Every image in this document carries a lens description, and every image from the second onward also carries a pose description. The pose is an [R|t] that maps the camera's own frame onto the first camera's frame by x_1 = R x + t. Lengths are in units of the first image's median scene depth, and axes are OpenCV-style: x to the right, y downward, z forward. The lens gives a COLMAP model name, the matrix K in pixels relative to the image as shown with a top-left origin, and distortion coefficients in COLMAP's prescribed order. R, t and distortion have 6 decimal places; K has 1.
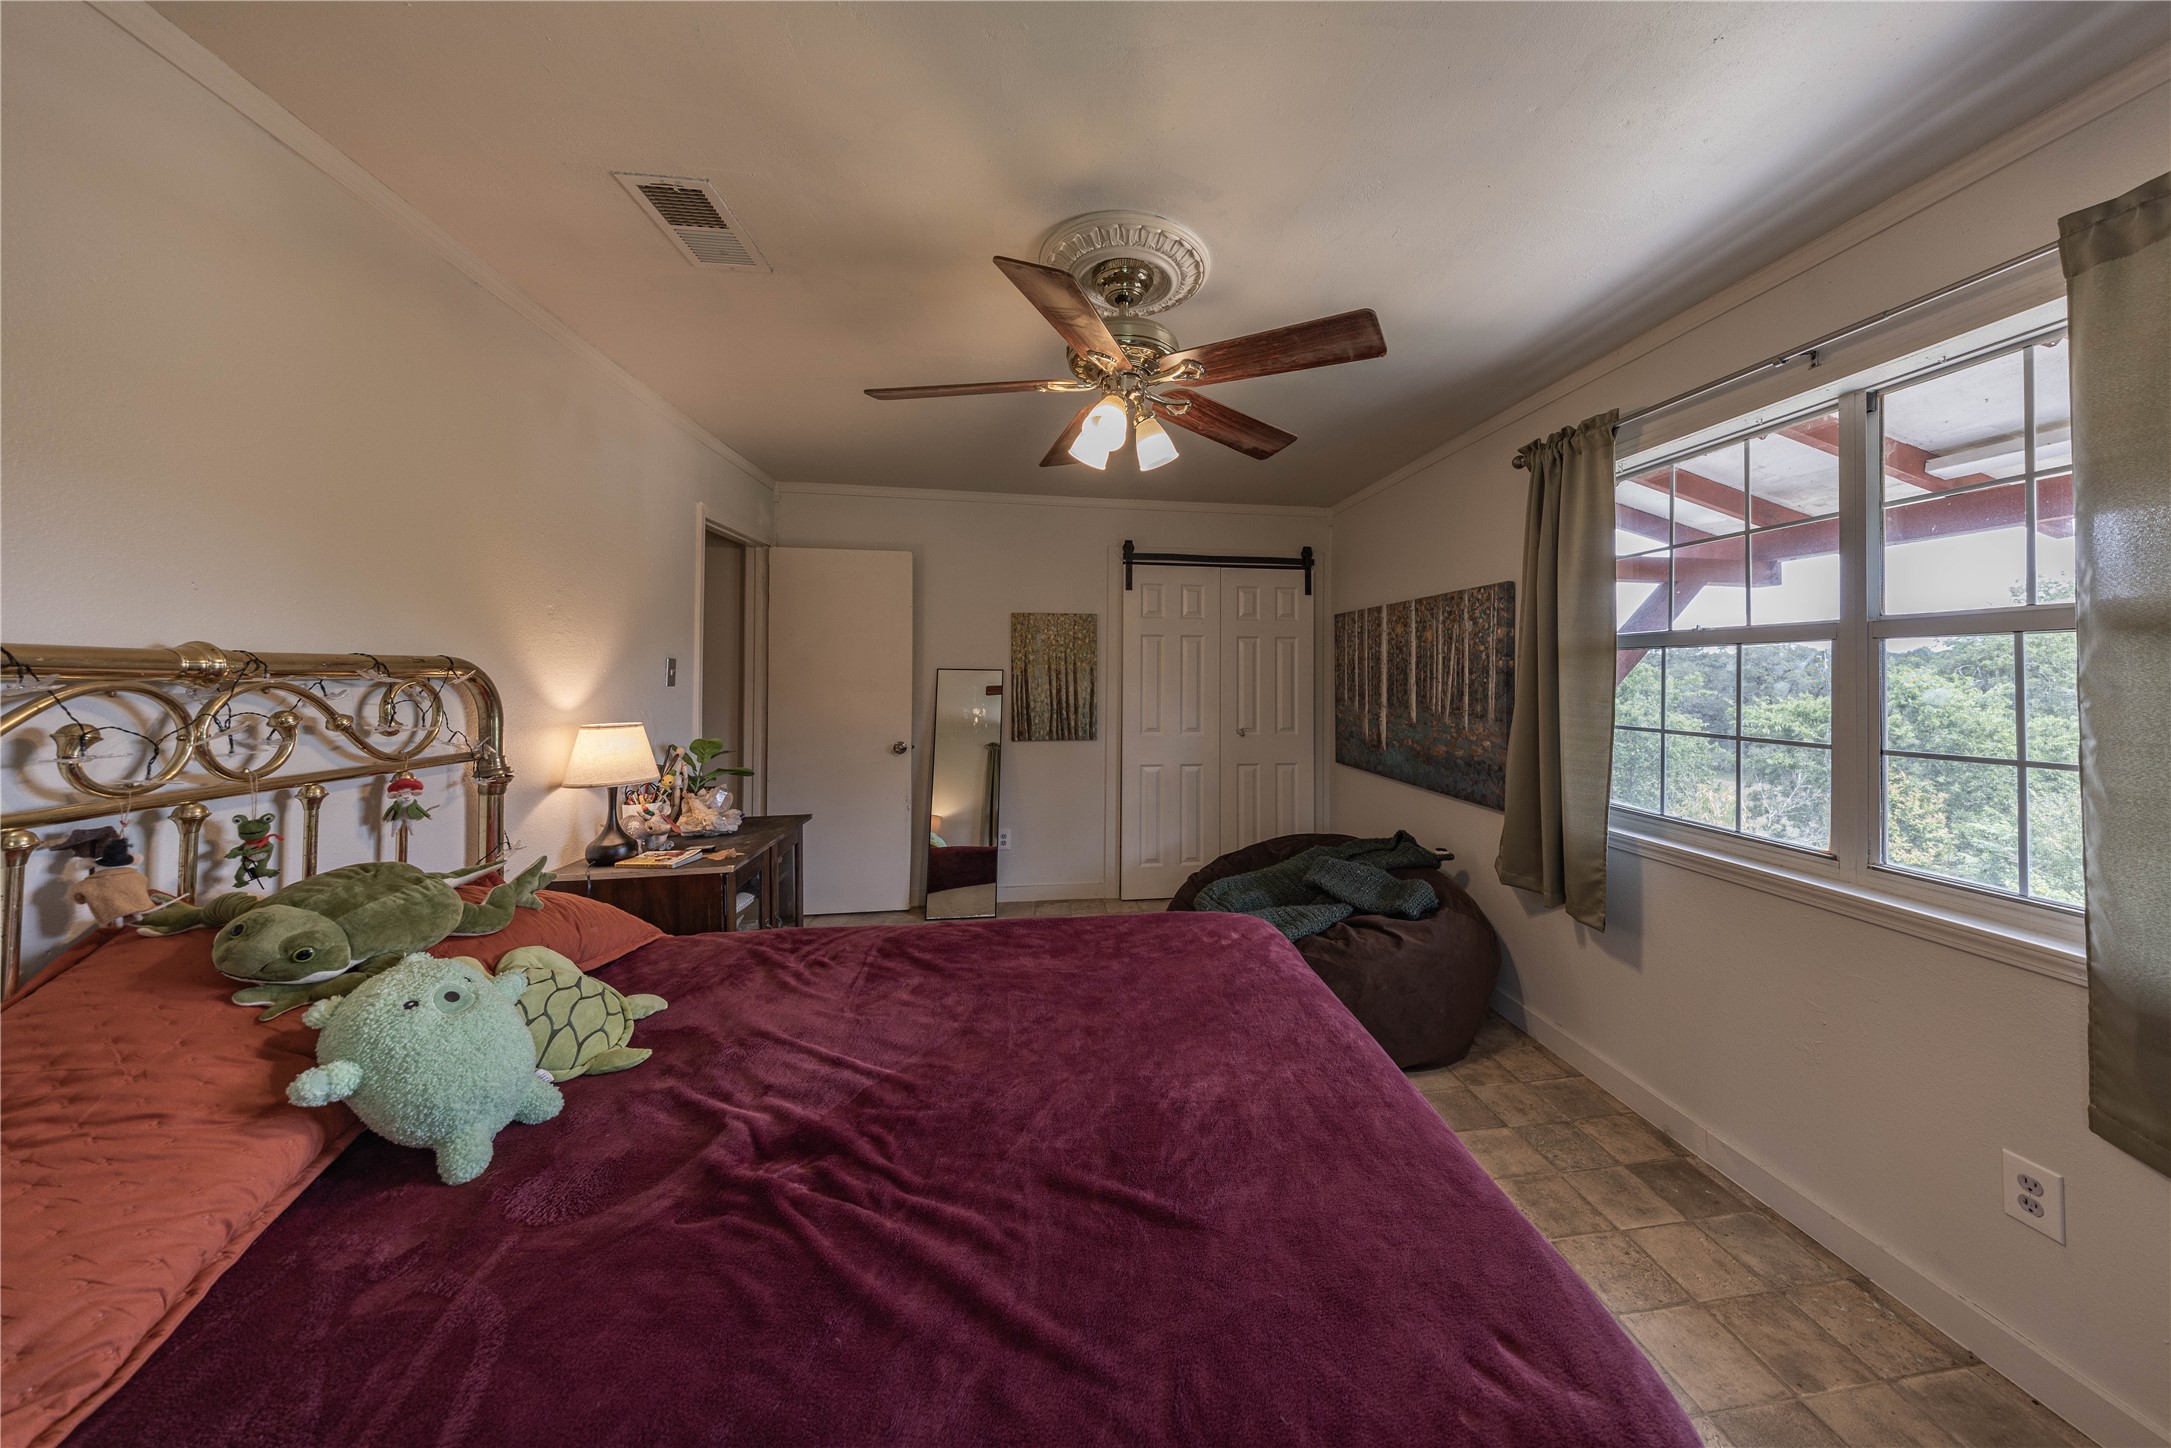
lens RADIAL K [[694.8, 0, 1099.0], [0, 694.8, 669.0], [0, 0, 1]] dist [-0.007986, -0.000192]
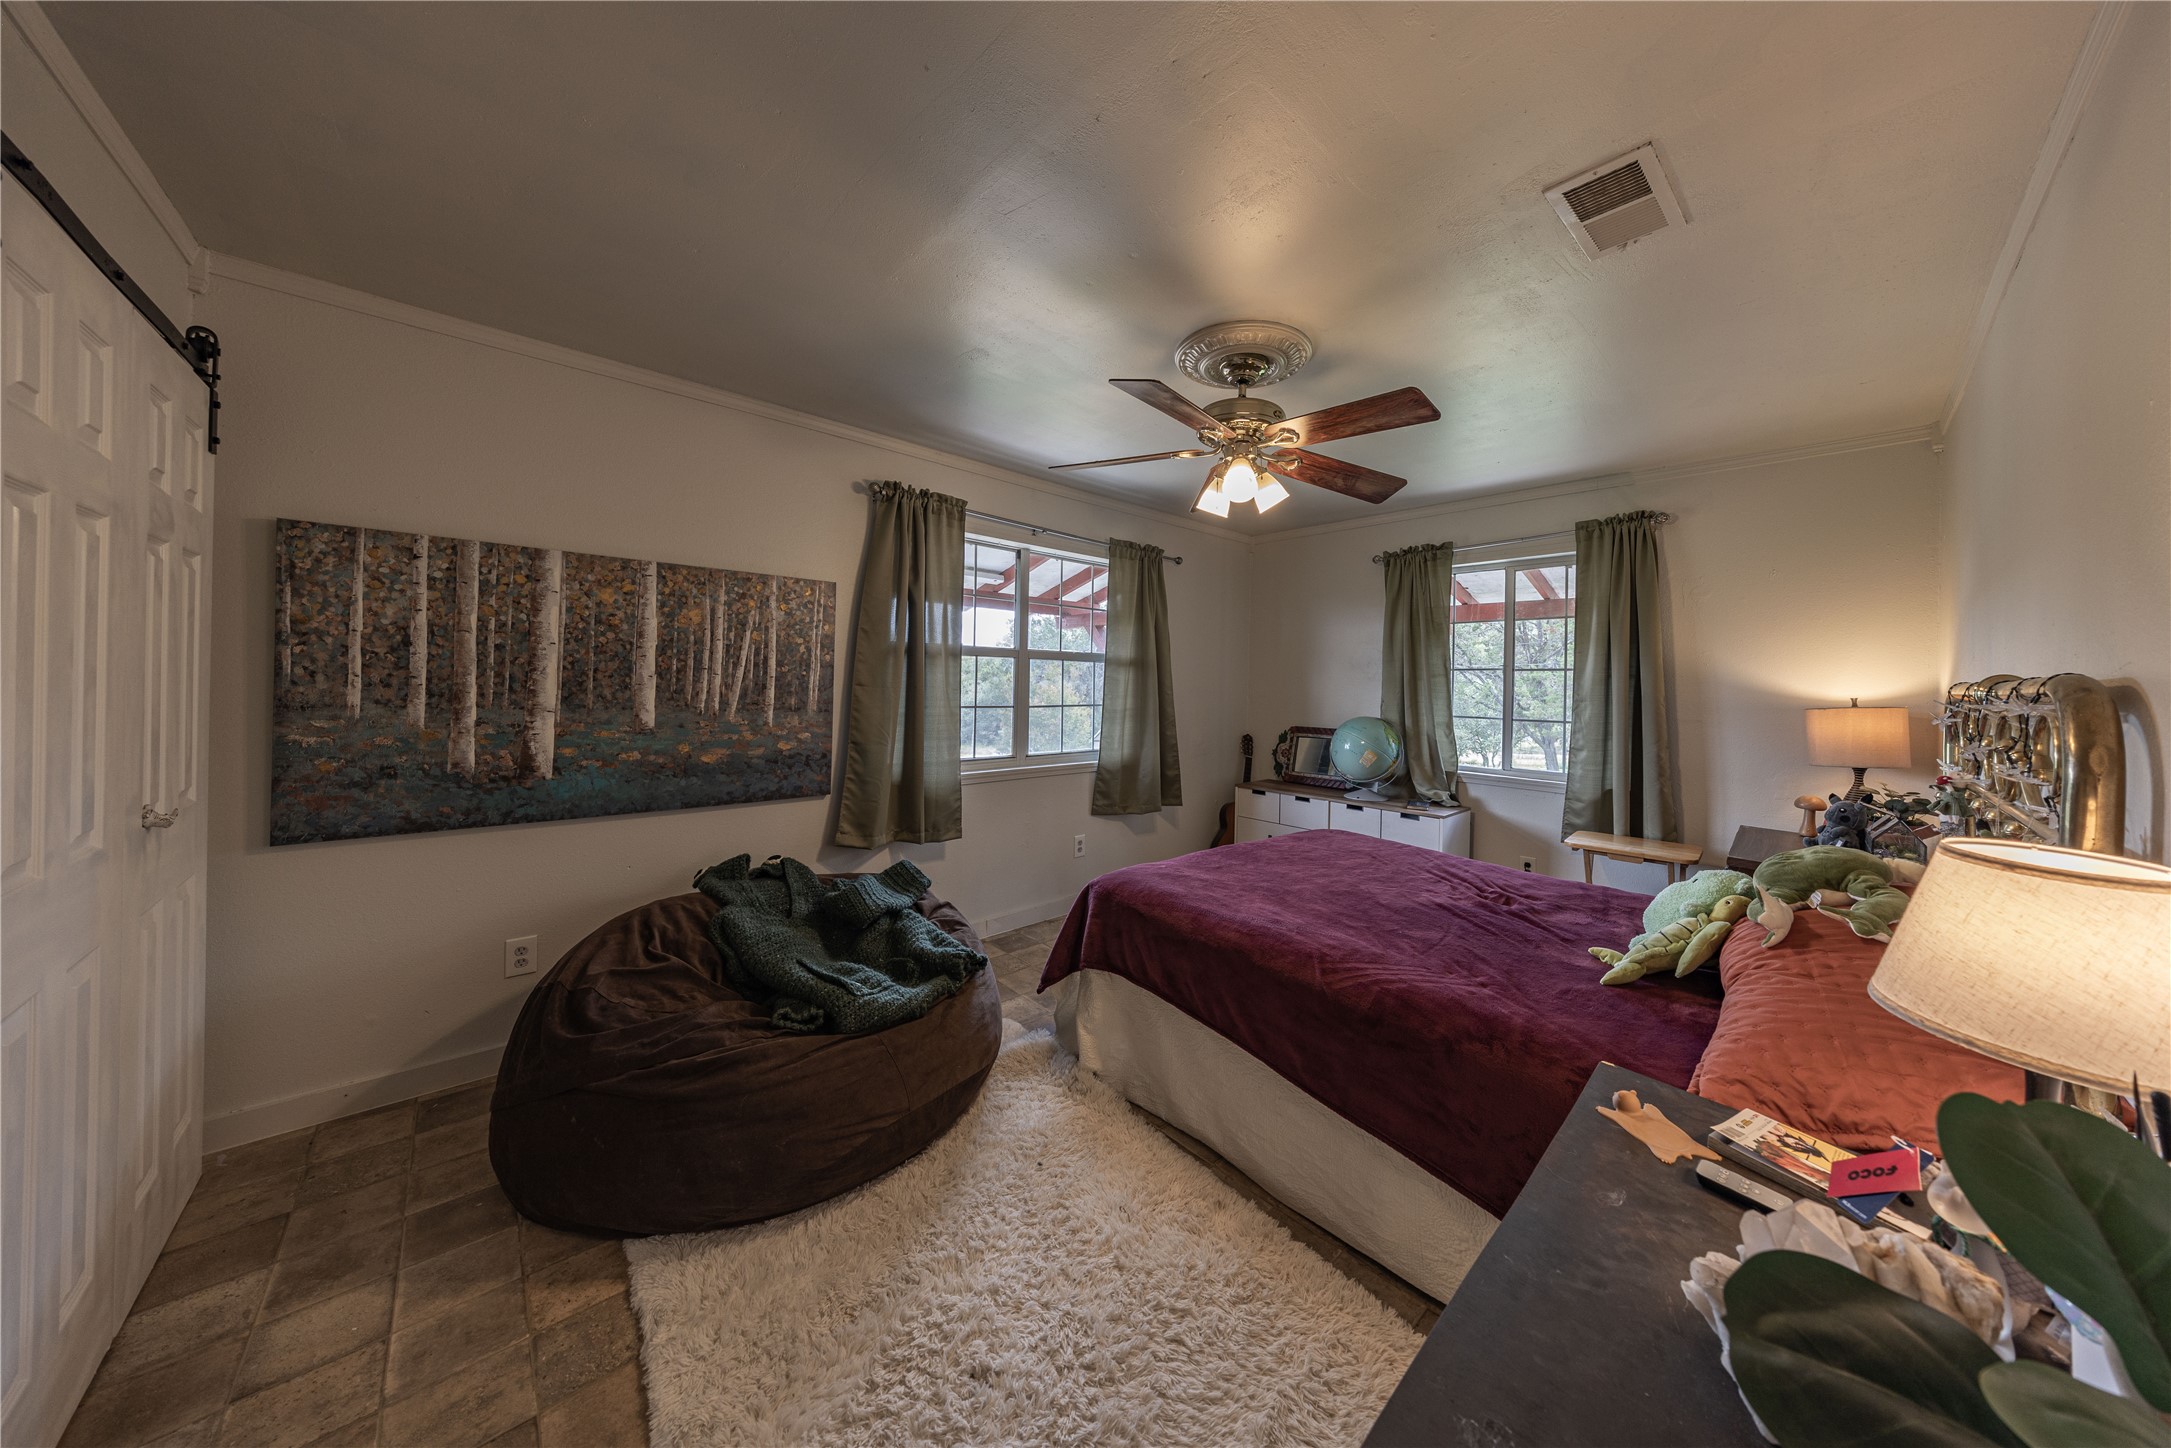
lens RADIAL K [[694.8, 0, 1099.0], [0, 694.8, 669.0], [0, 0, 1]] dist [-0.007986, -0.000192]
pose [[-0.600874, -0.029729, 0.798791, -0.518812], [-0.049601, 0.998769, -0.000139, -0.011365], [-0.797803, -0.039705, -0.601609, 1.284787]]
